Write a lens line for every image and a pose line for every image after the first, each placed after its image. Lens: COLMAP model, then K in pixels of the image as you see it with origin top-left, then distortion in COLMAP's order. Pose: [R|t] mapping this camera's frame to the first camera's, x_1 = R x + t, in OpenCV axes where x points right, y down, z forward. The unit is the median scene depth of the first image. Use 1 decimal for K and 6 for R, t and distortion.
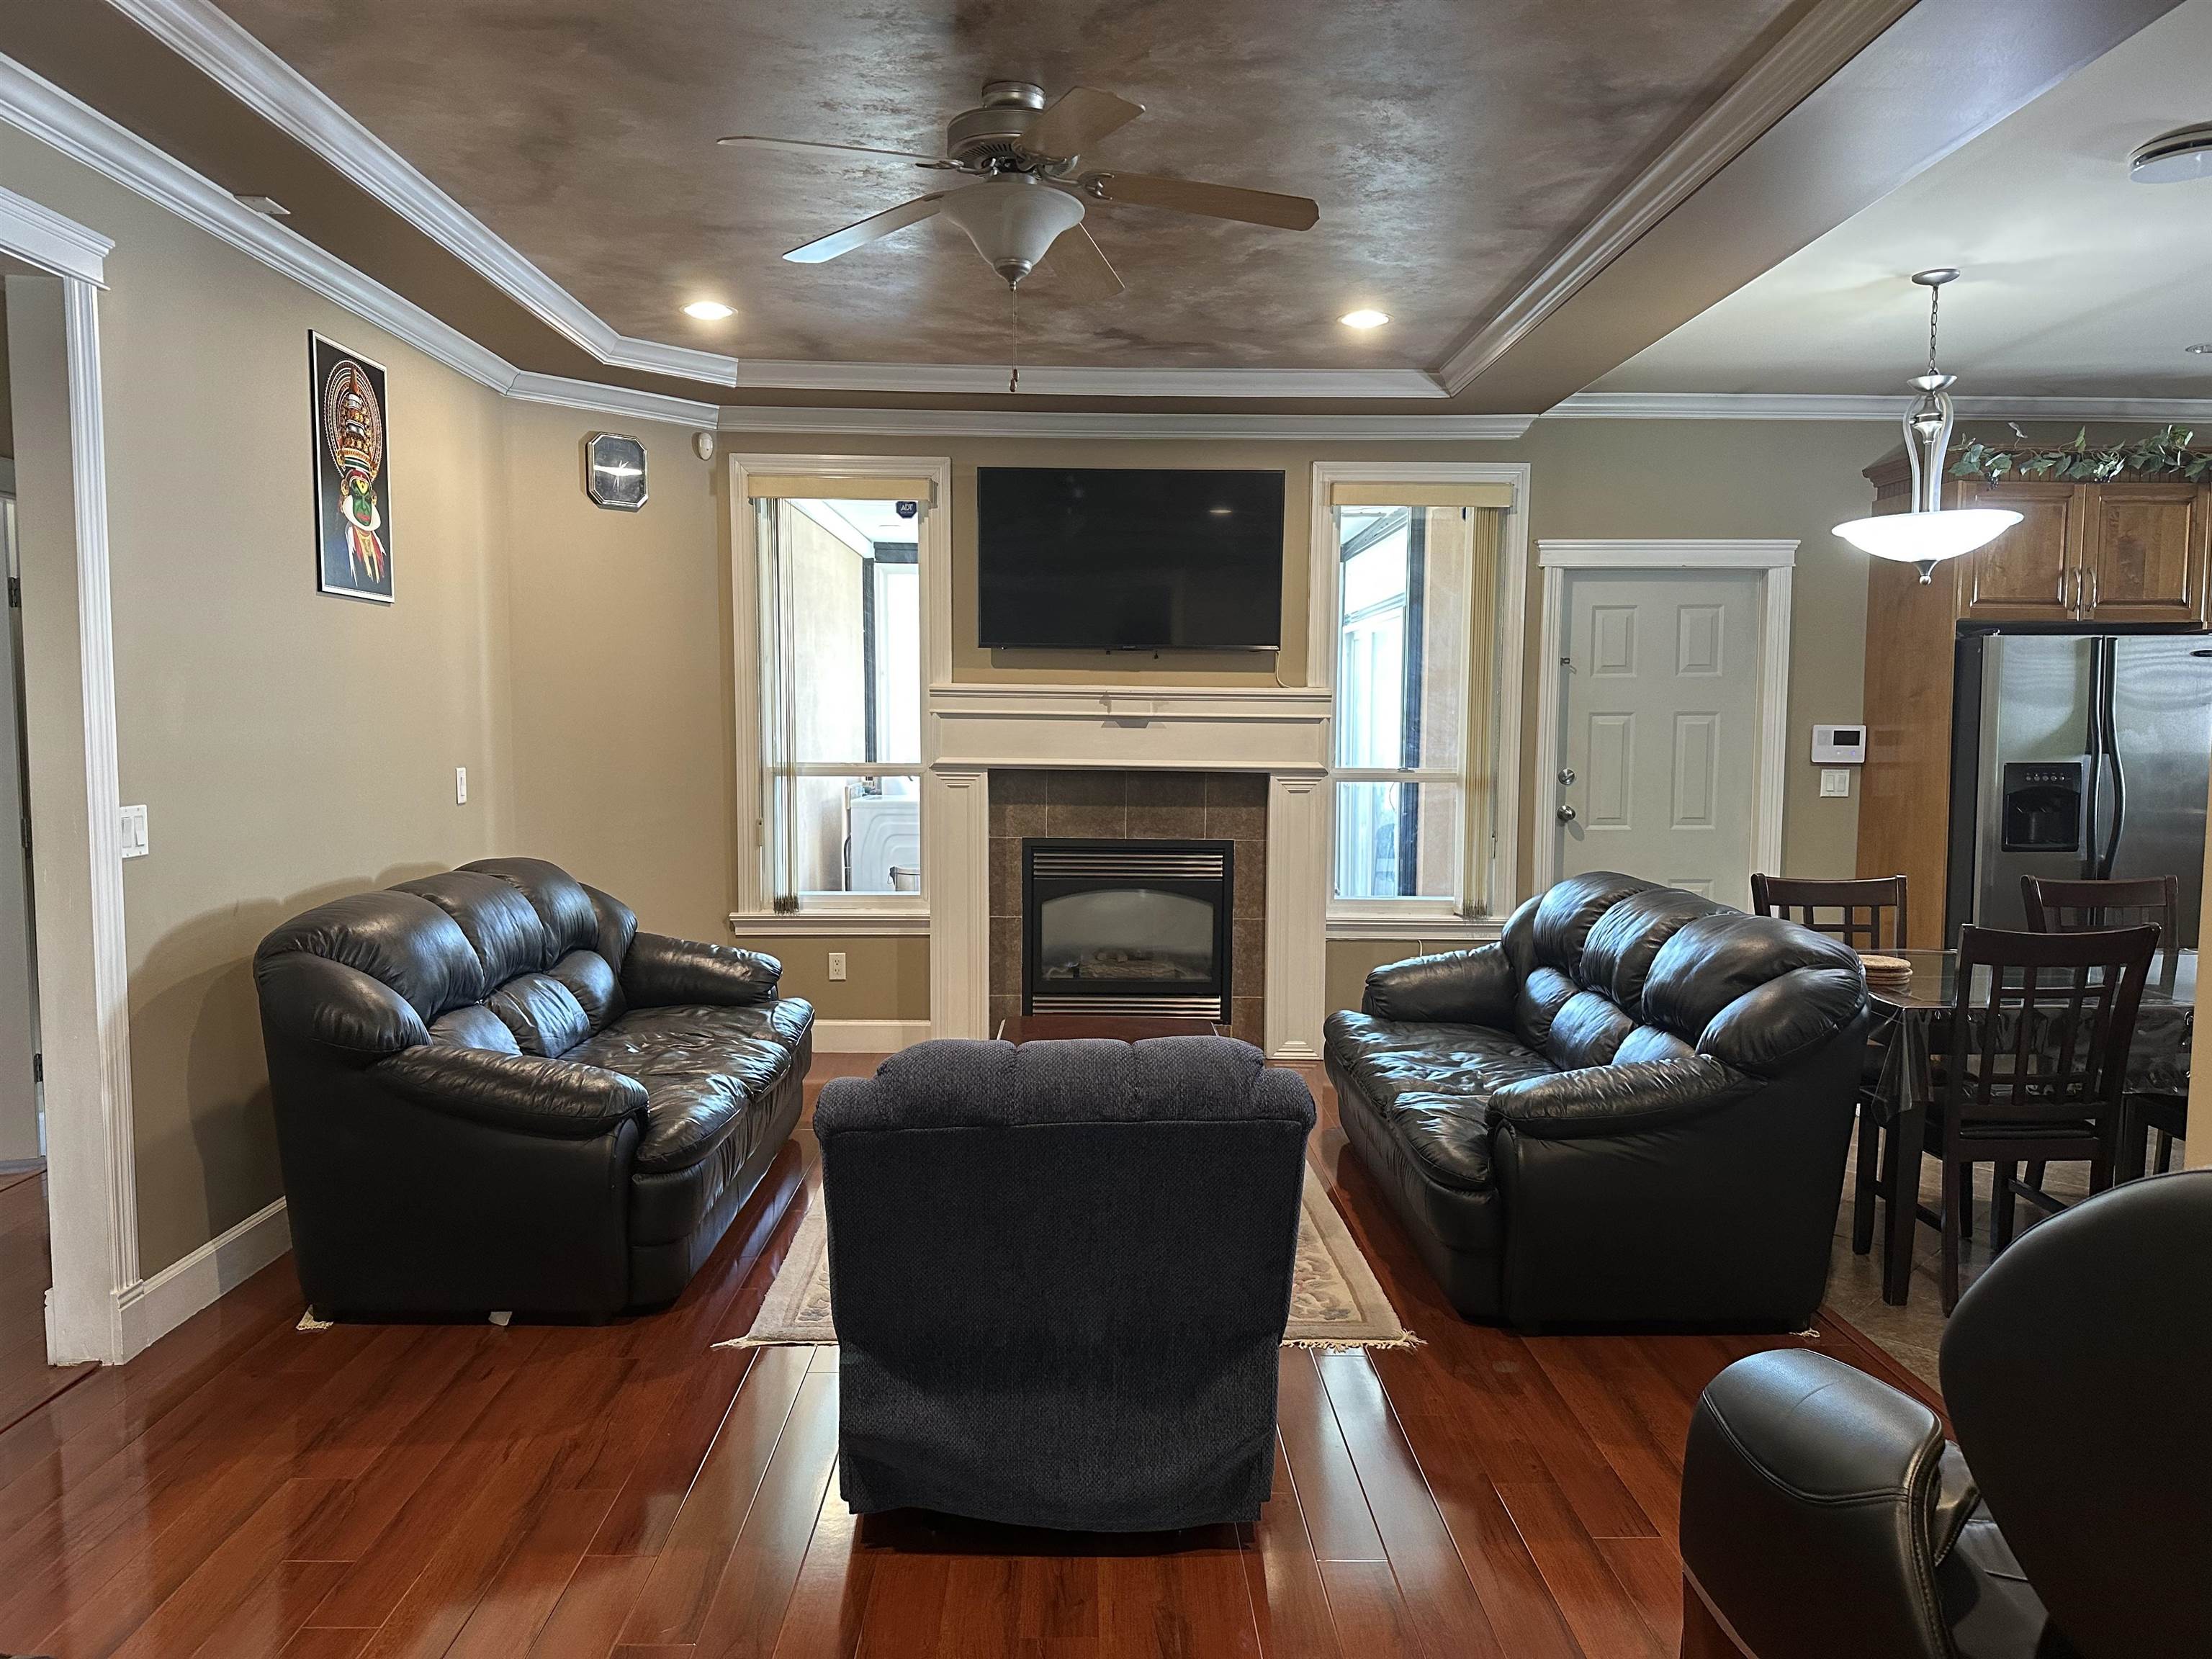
lens RADIAL K [[1562.1, 0, 1111.2], [0, 1562.1, 851.0], [0, 0, 1]] dist [0.078968, -0.095828]
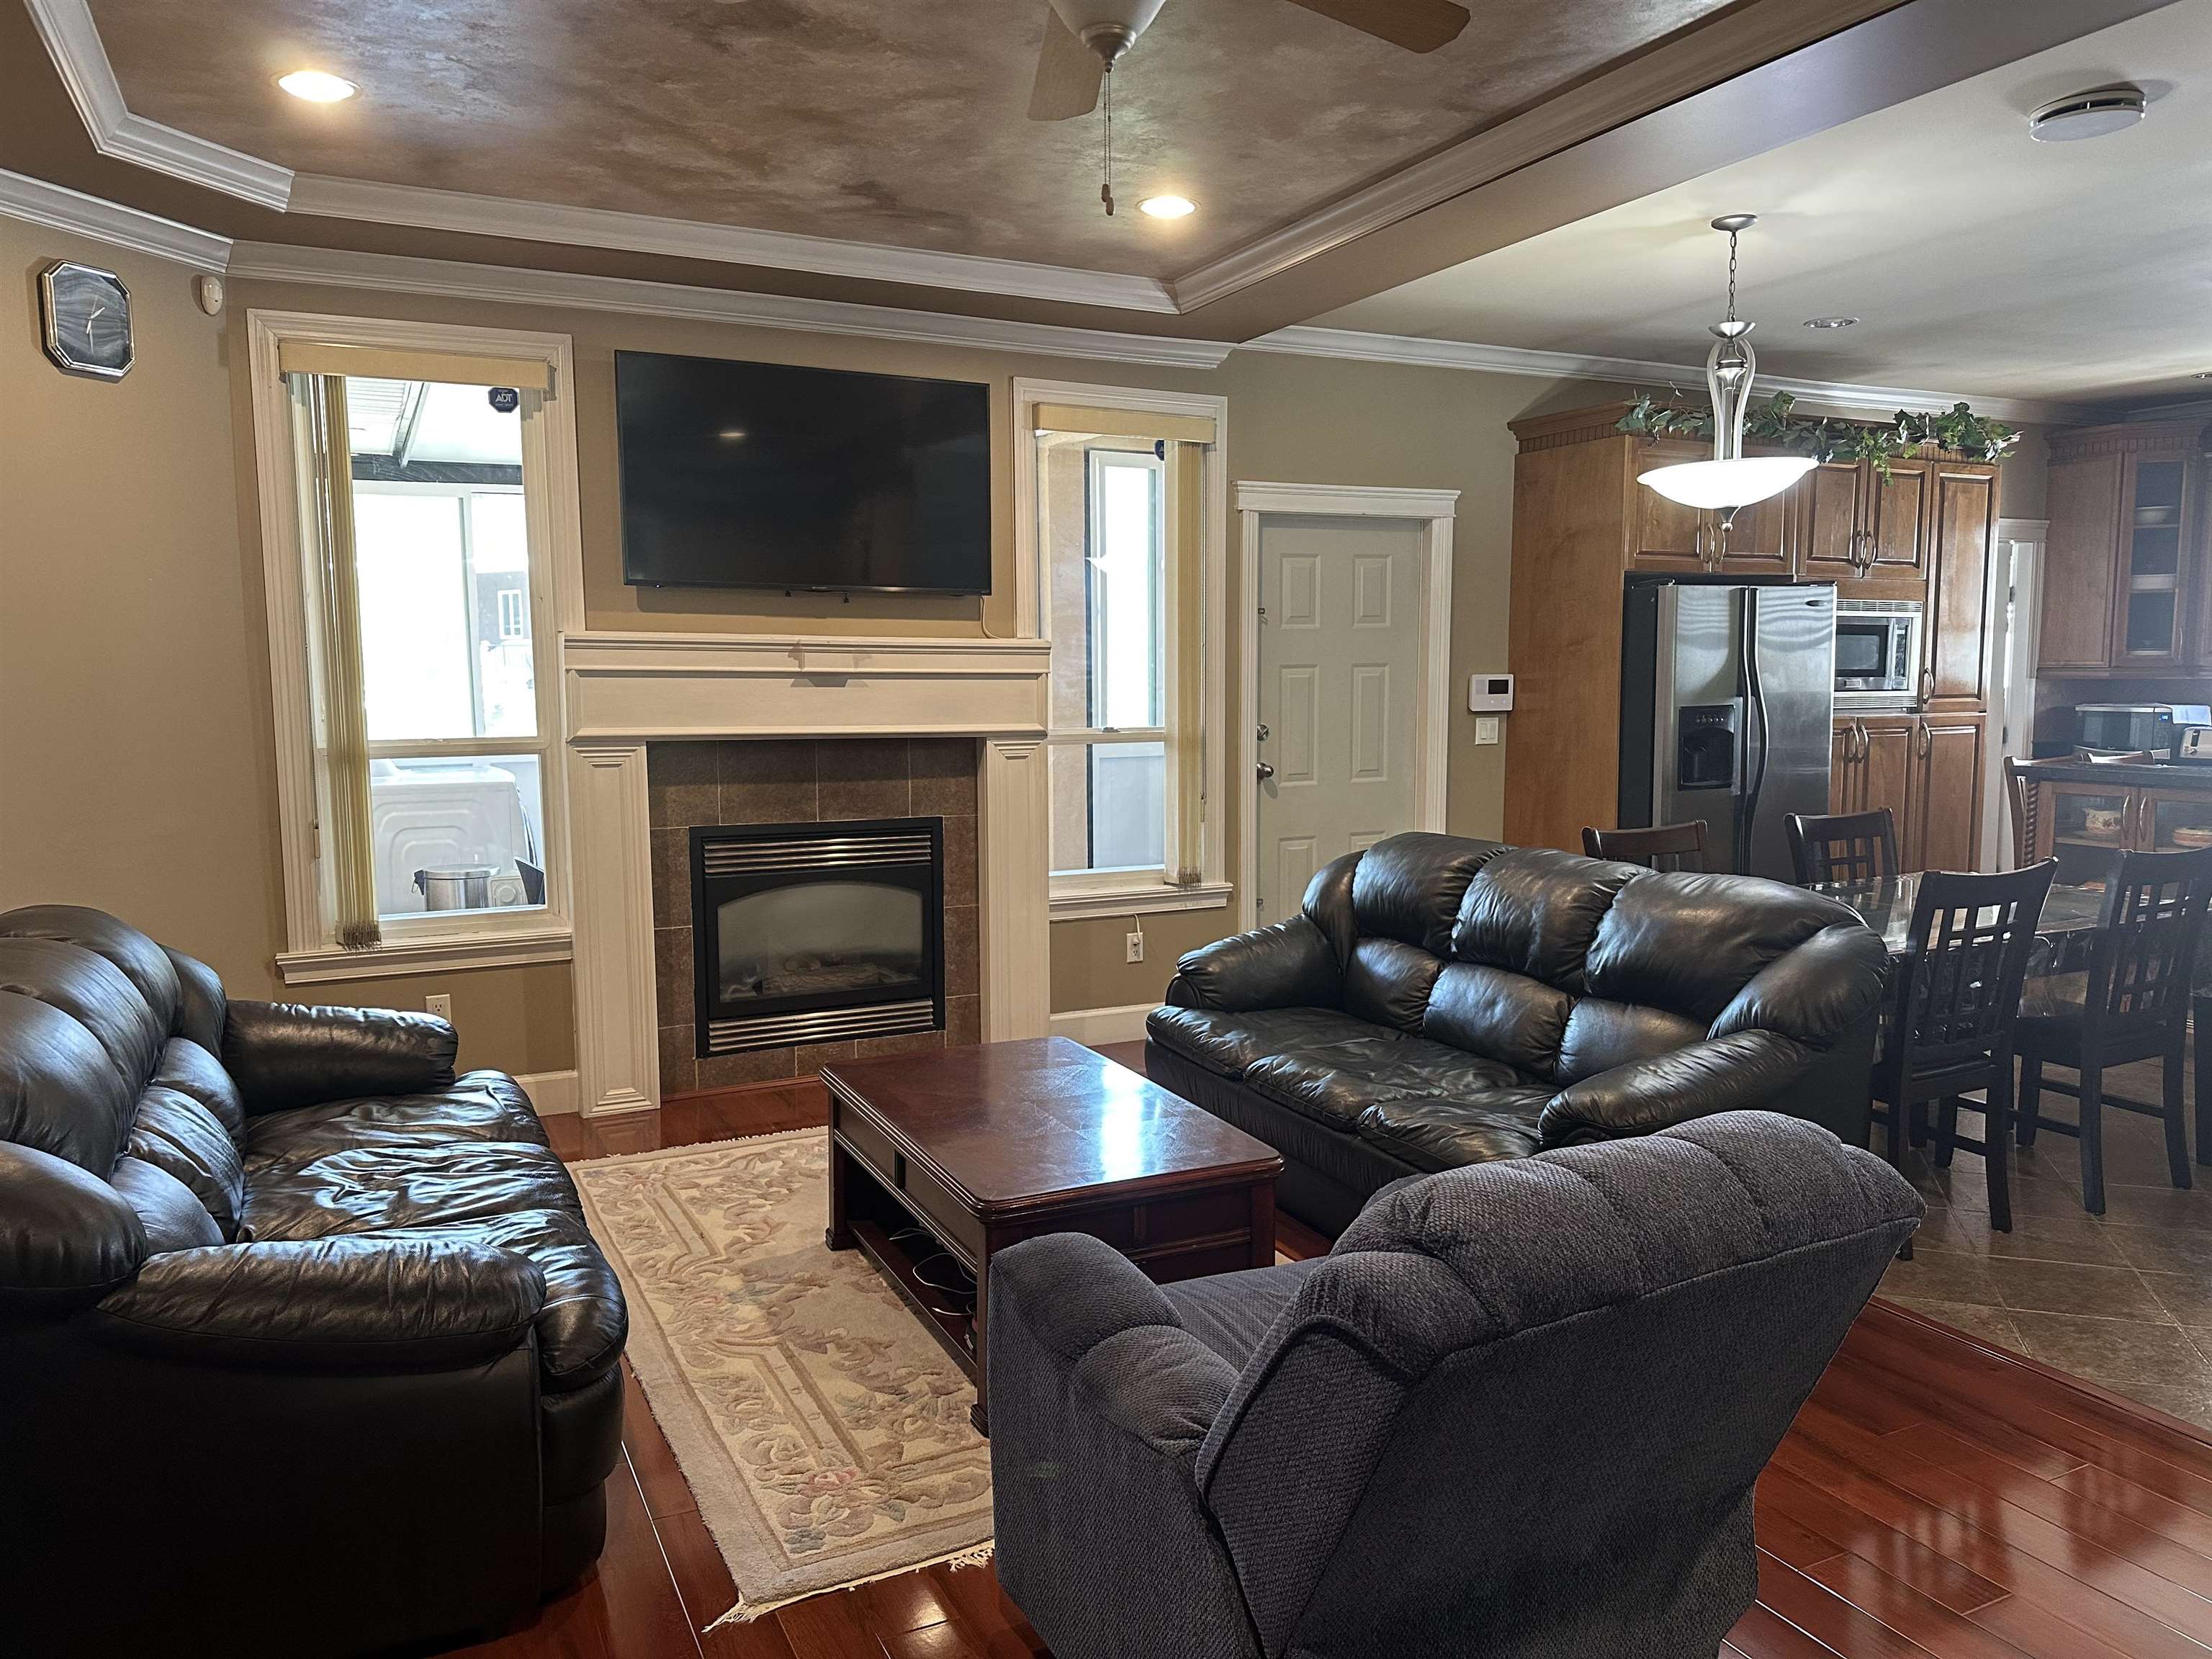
lens RADIAL K [[1562.1, 0, 1124.5], [0, 1562.1, 838.8], [0, 0, 1]] dist [0.078968, -0.095828]
pose [[0.905275, -0.057767, 0.420880, -0.196688], [0.048937, 0.998297, 0.031760, -0.017341], [-0.421998, -0.008156, 0.906560, 0.182734]]
